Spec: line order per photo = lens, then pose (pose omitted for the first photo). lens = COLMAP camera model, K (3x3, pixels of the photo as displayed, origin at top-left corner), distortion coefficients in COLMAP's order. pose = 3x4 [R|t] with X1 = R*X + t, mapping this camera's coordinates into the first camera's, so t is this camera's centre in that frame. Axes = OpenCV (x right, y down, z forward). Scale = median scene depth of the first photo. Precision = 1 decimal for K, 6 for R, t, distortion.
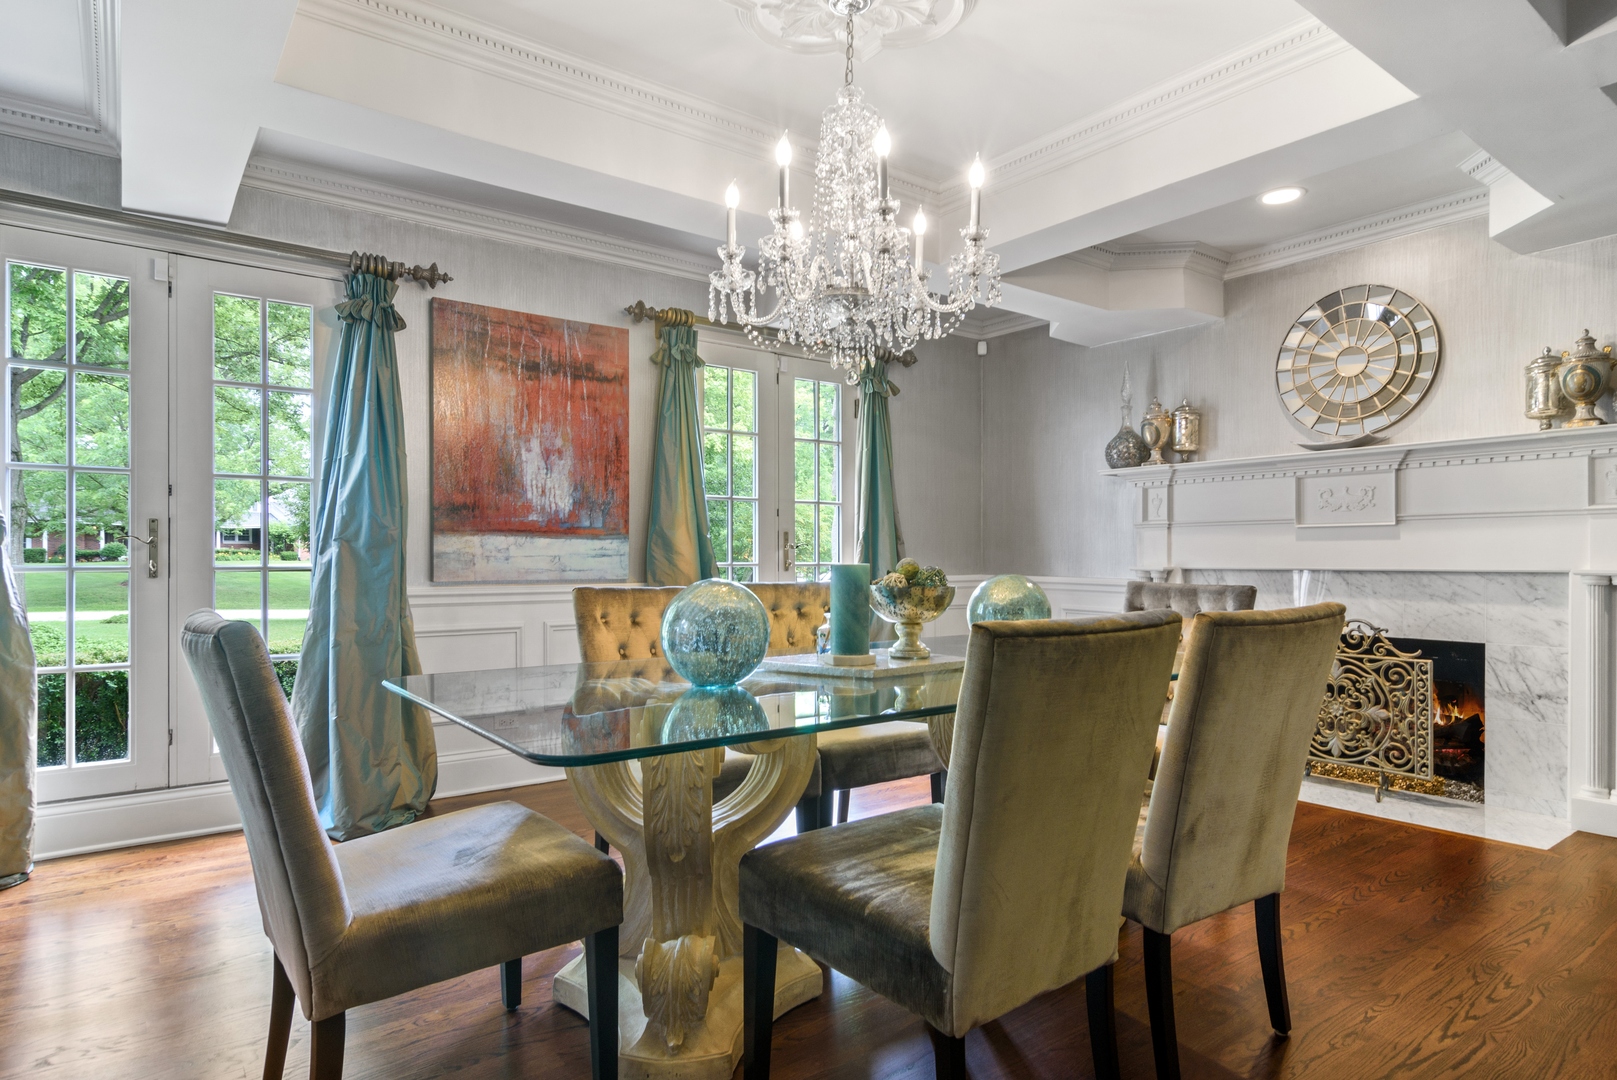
lens RADIAL K [[863.5, 0, 808.9], [0, 863.5, 550.8], [0, 0, 1]] dist [-0.000377, 0.000277]
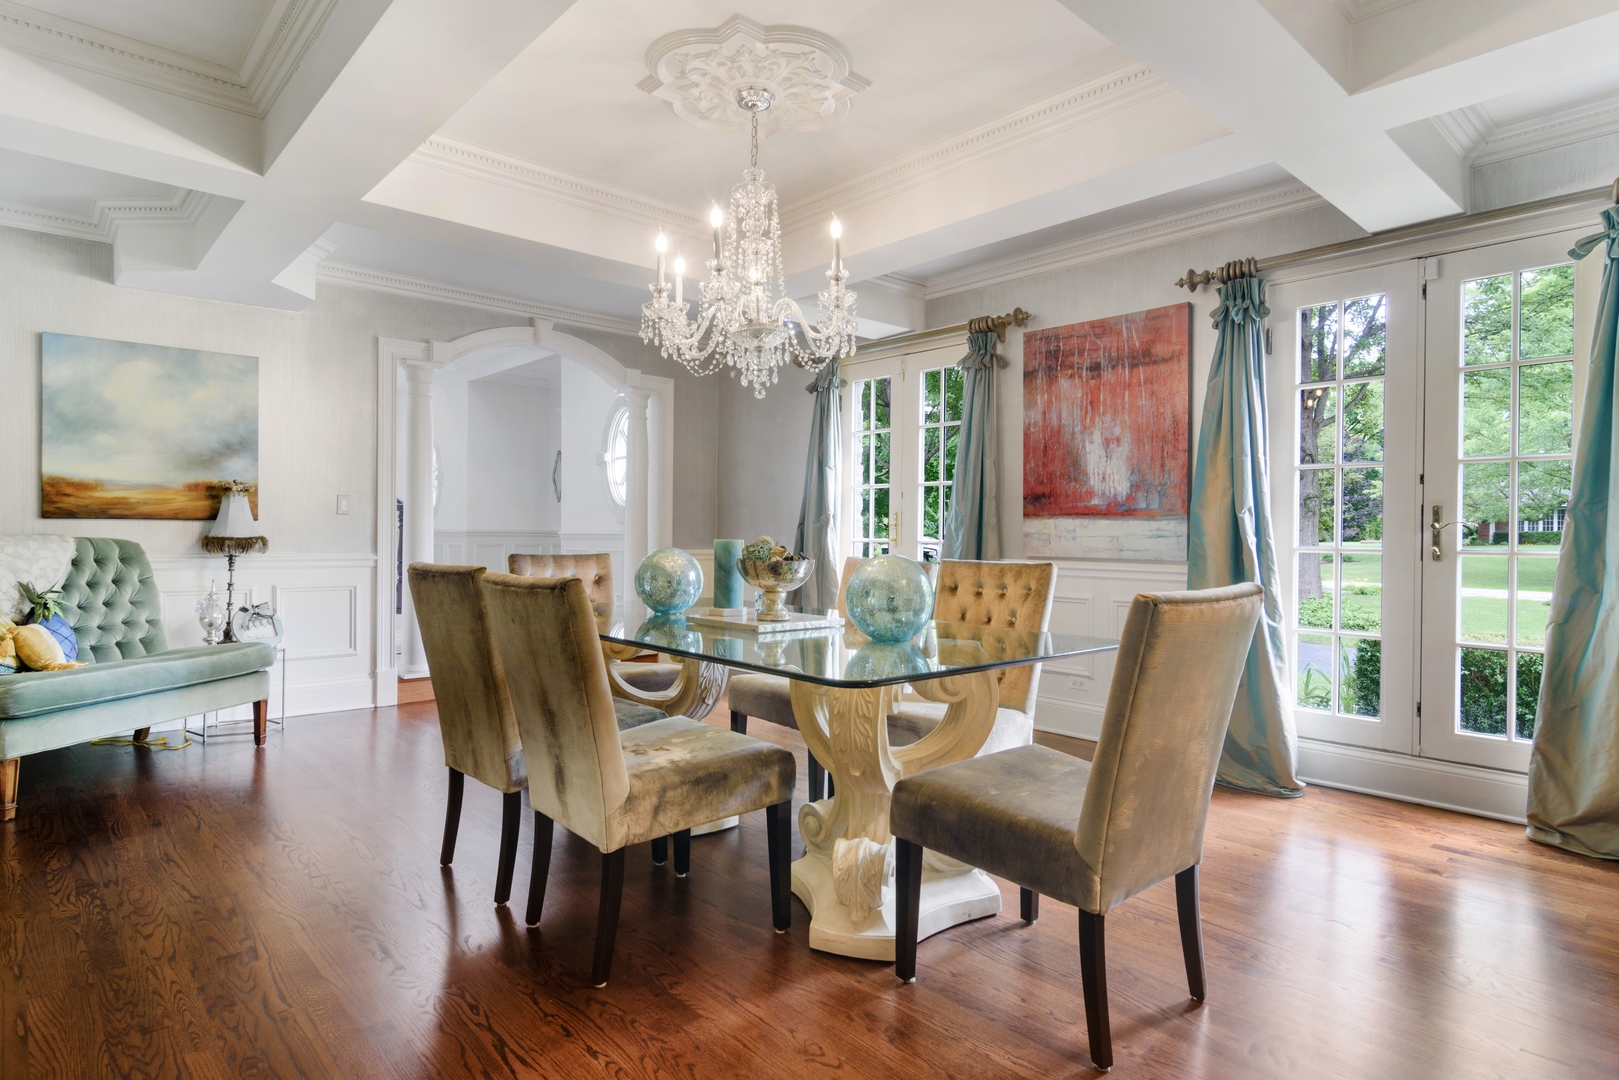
lens RADIAL K [[850.6, 0, 809.5], [0, 850.6, 540.0], [0, 0, 1]] dist [-0.032584, 0.000099]
pose [[0.114311, 0.008809, -0.993406, 0.719150], [-0.004484, 0.999955, 0.008351, 0.003319], [0.993435, 0.003500, 0.114345, 0.501444]]
